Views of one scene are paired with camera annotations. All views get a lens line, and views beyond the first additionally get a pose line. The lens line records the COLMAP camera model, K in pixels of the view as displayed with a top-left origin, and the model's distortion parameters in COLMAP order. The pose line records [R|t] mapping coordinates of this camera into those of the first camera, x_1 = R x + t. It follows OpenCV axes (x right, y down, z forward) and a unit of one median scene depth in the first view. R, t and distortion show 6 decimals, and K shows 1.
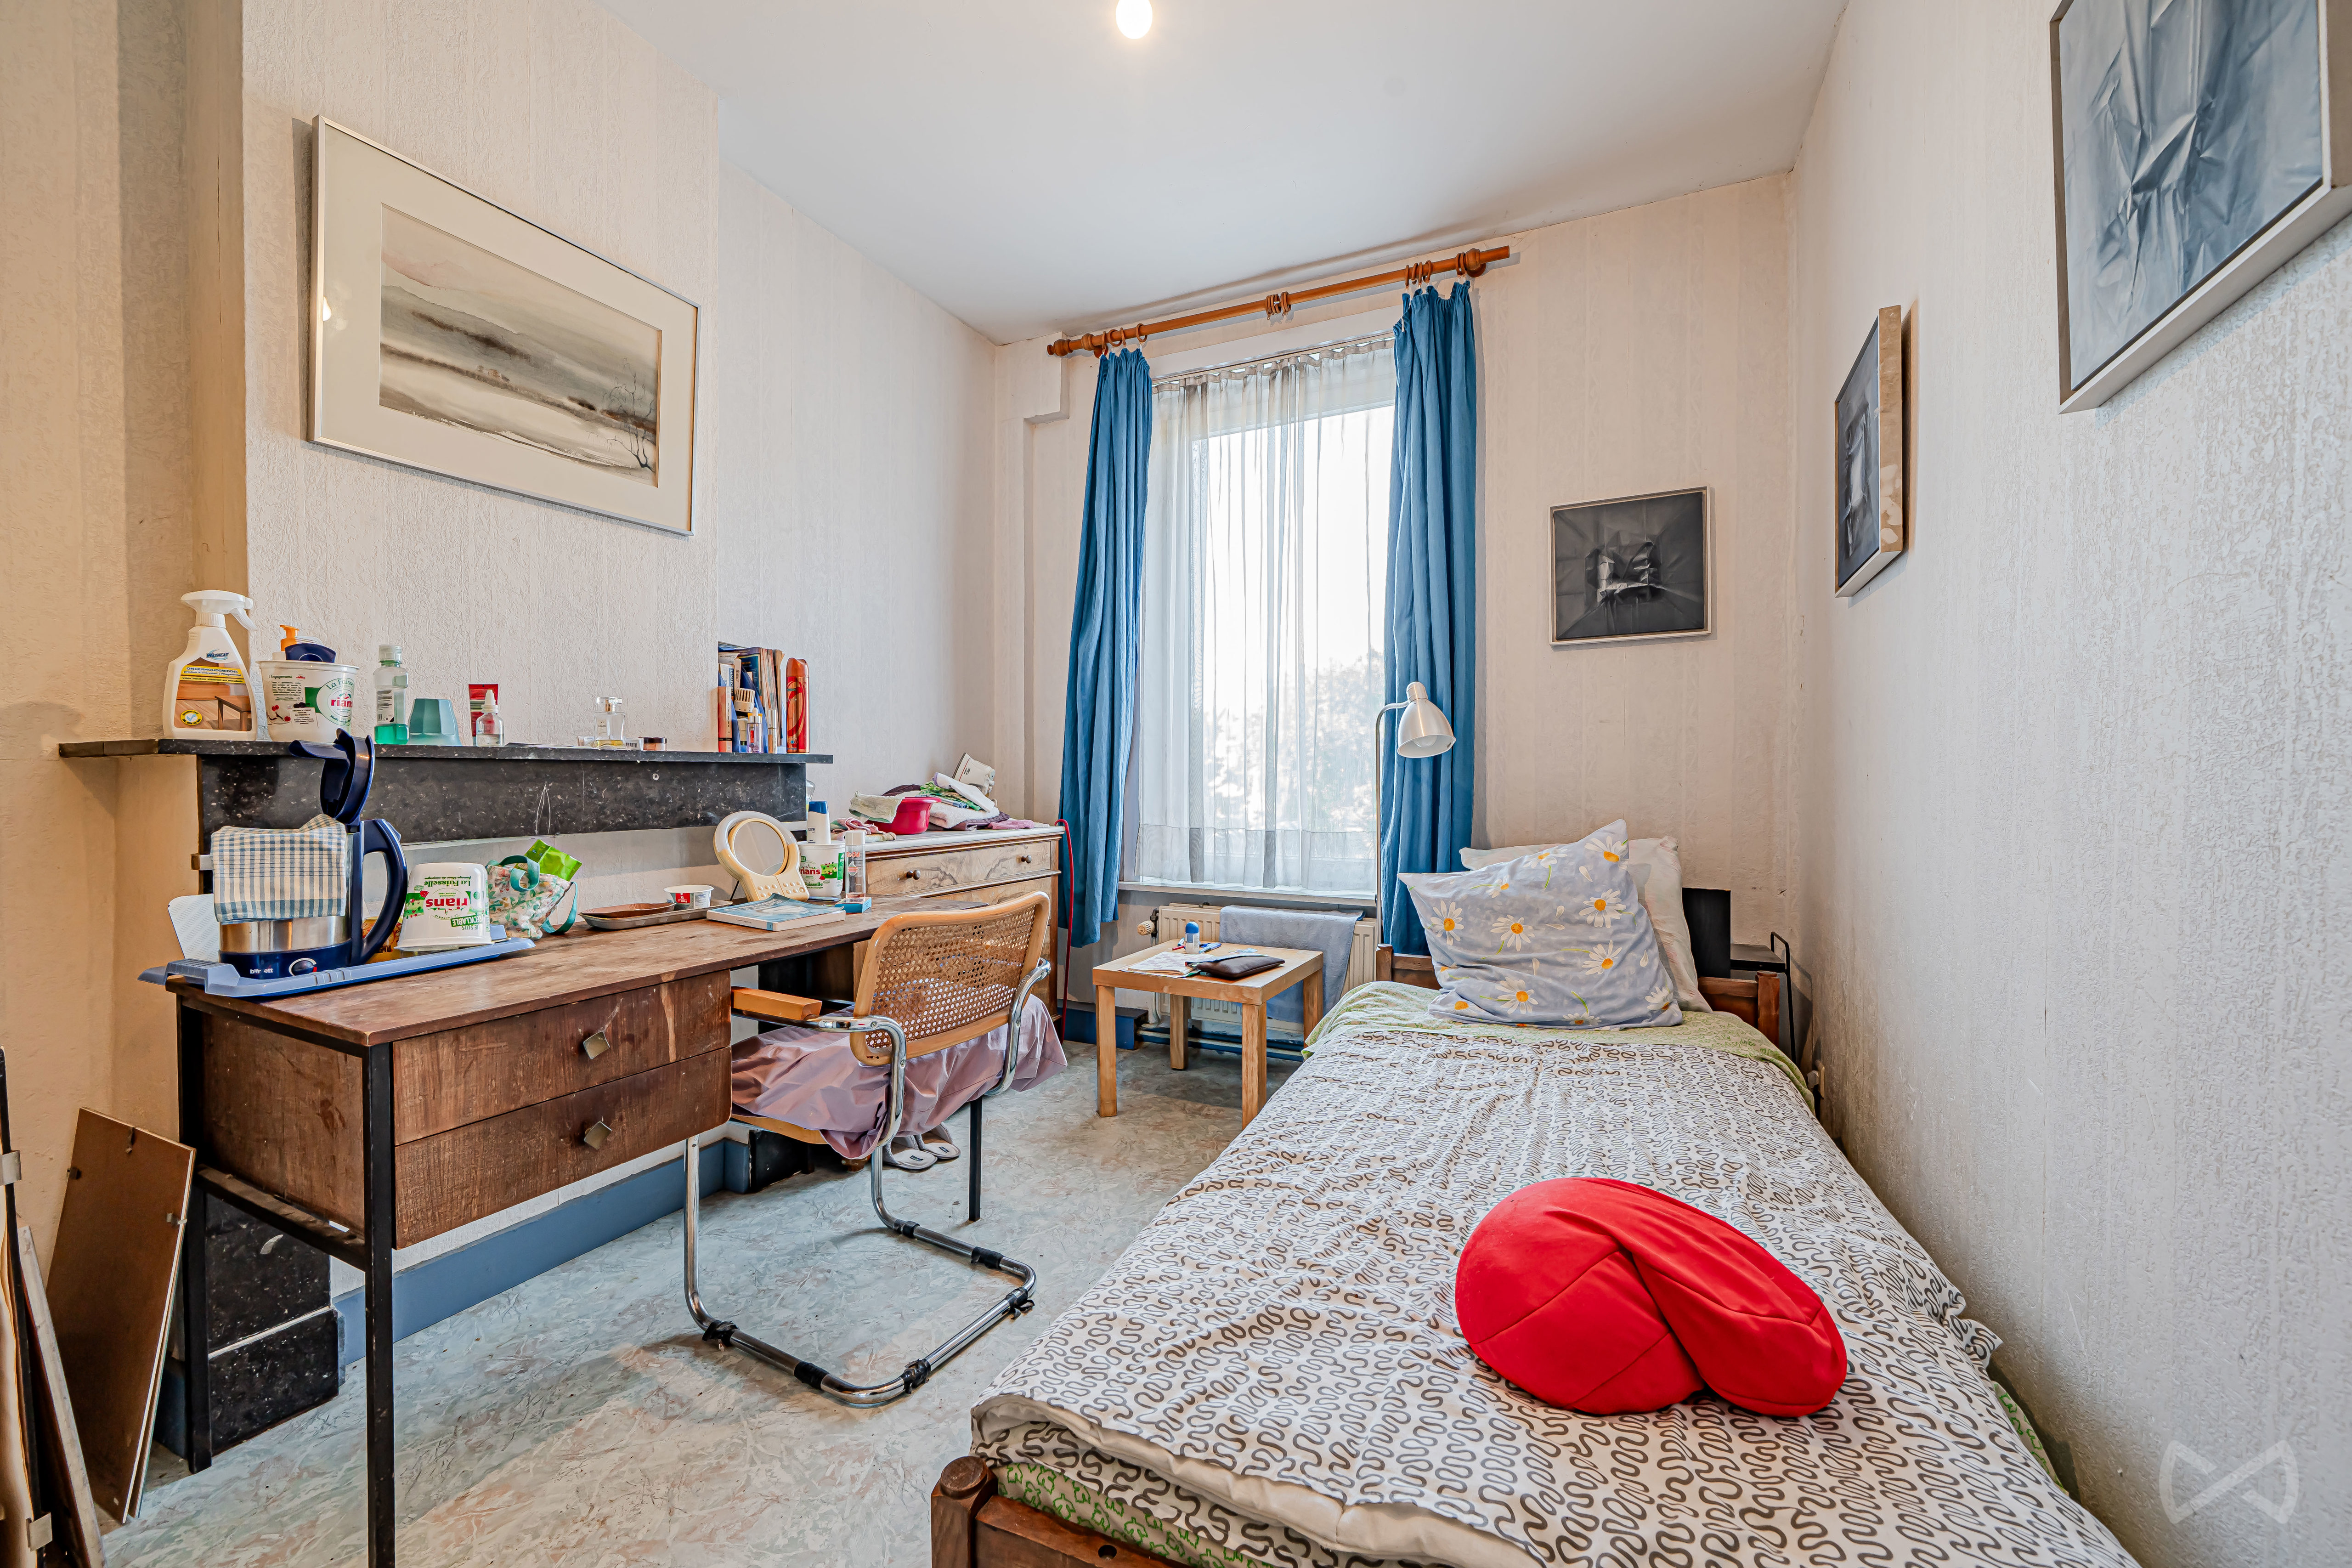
lens RADIAL K [[917.8, 0, 1181.1], [0, 917.8, 775.5], [0, 0, 1]] dist [-0.001912, -0.000076]
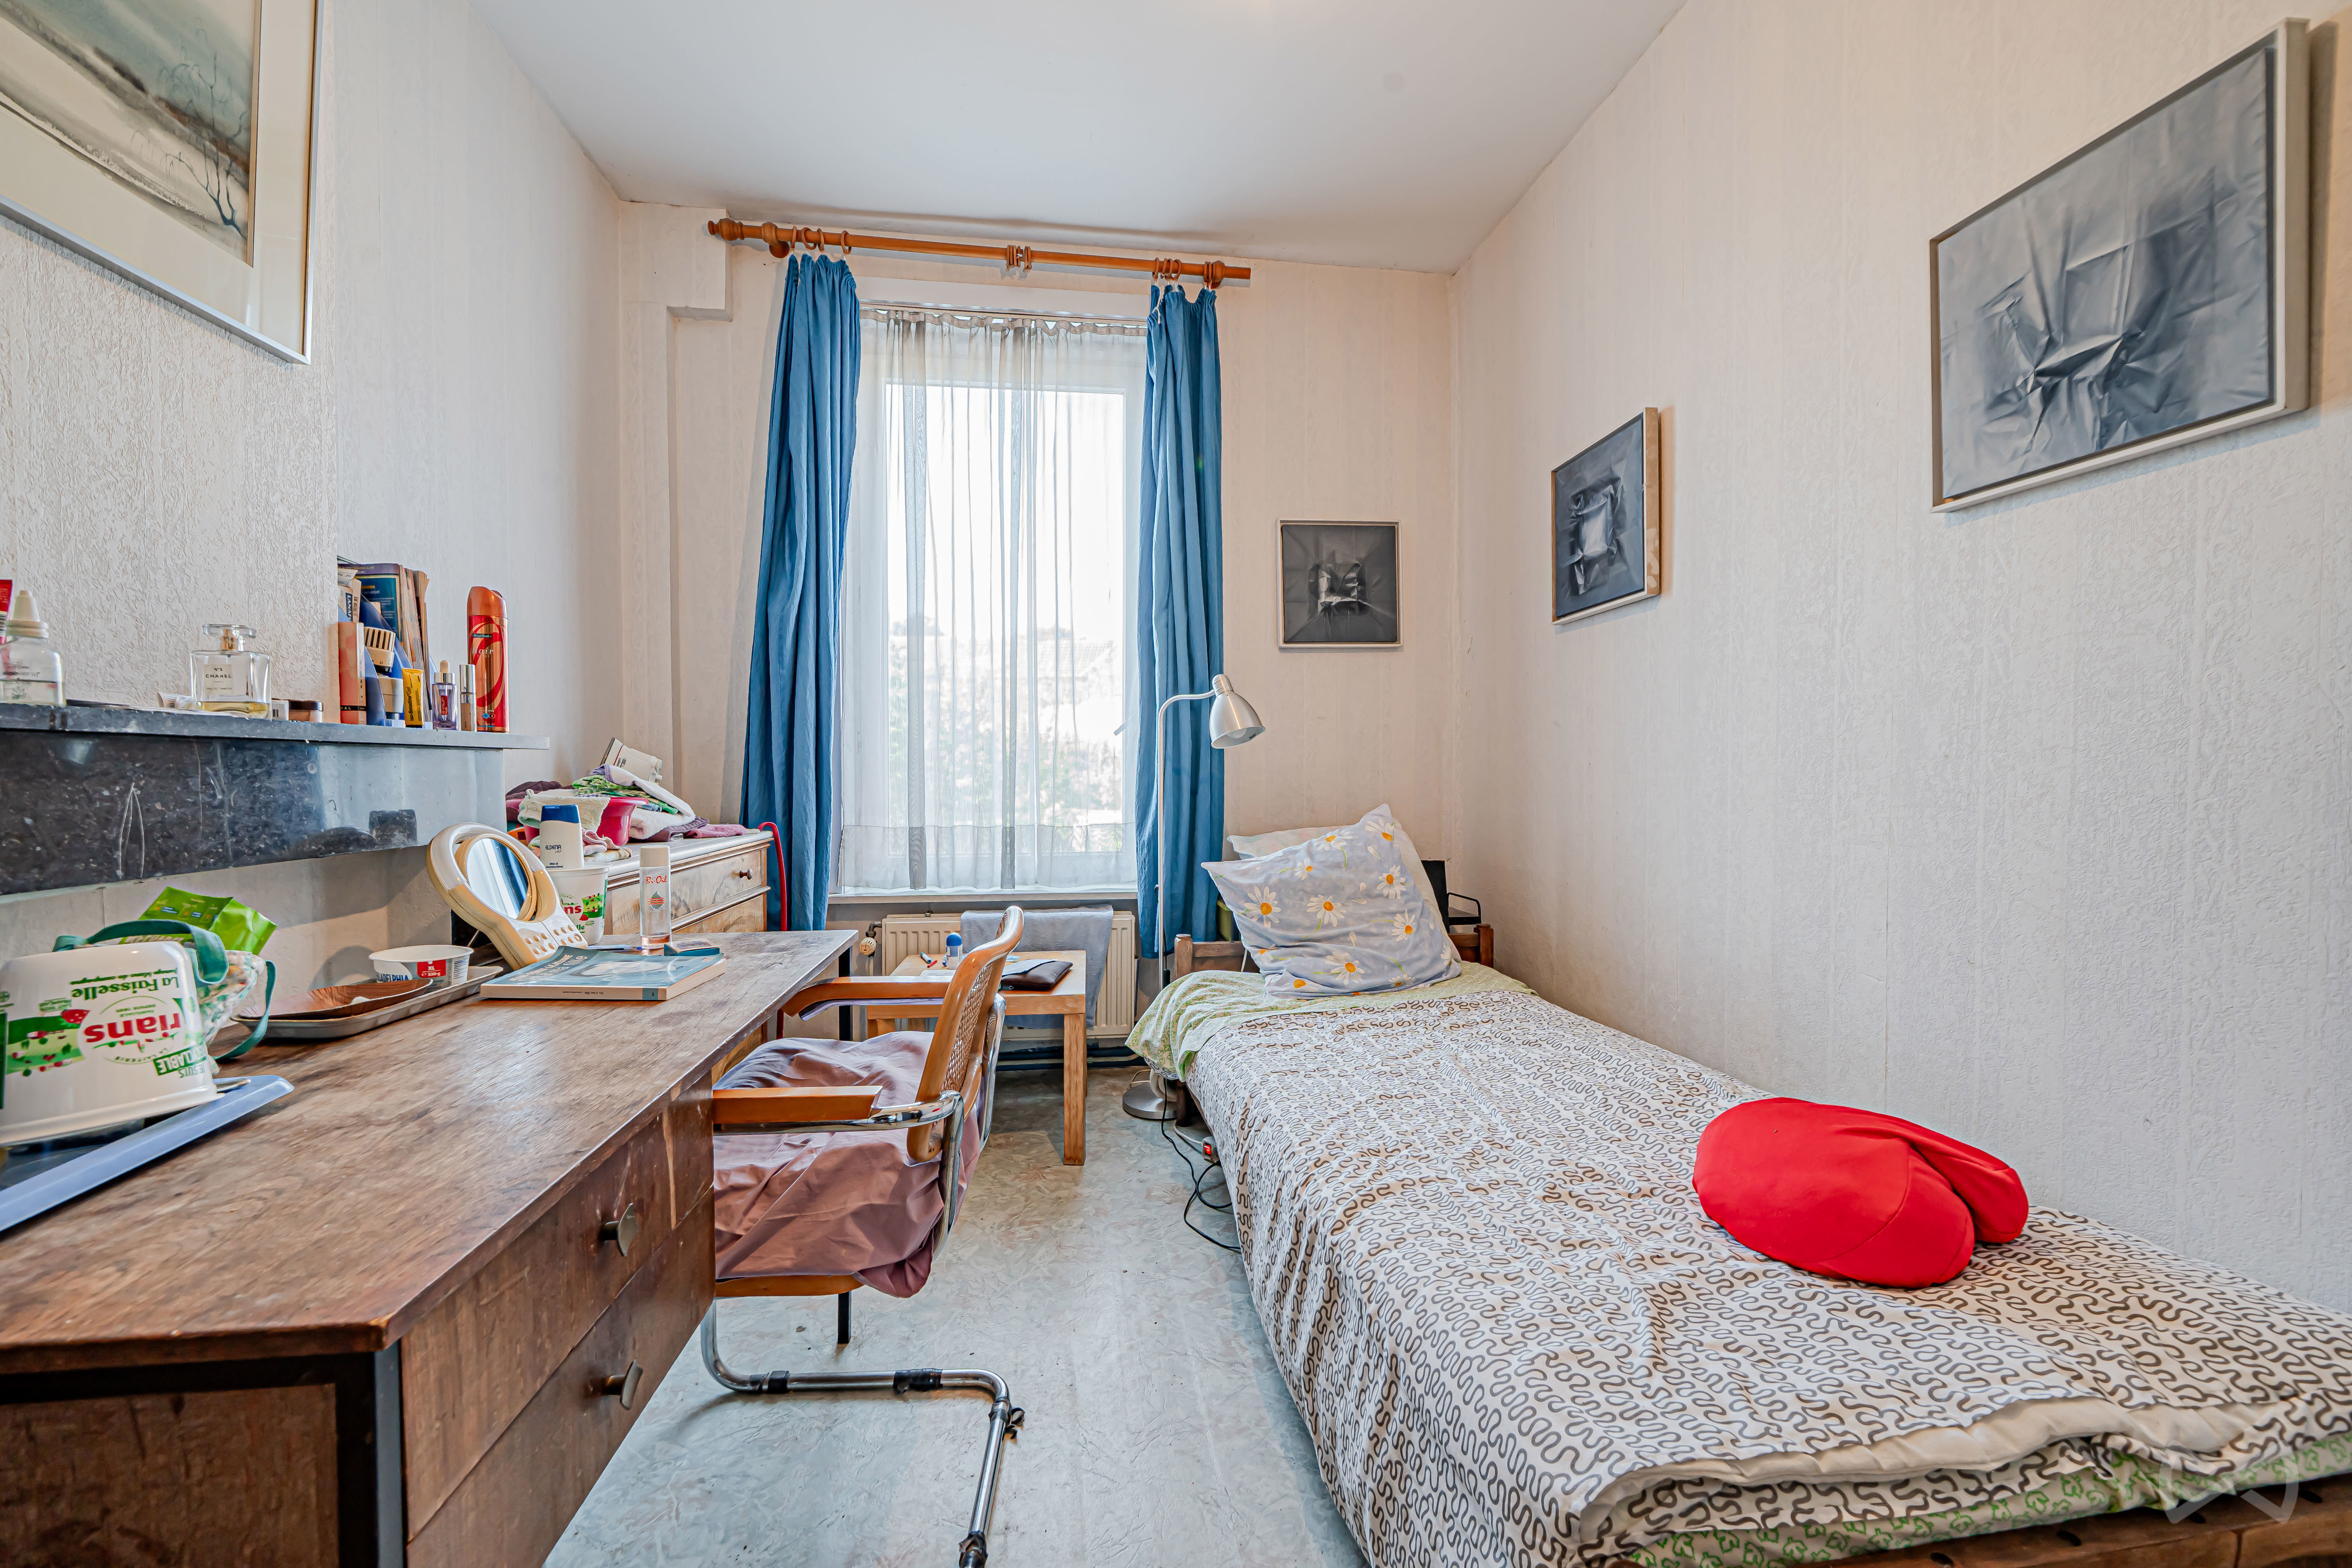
lens RADIAL K [[917.8, 0, 1166.8], [0, 917.8, 777.5], [0, 0, 1]] dist [-0.001912, -0.000076]
pose [[0.840227, -0.008273, 0.542172, -0.406108], [0.003674, 0.999948, 0.009564, 0.003387], [-0.542223, -0.006043, 0.840213, 0.204737]]
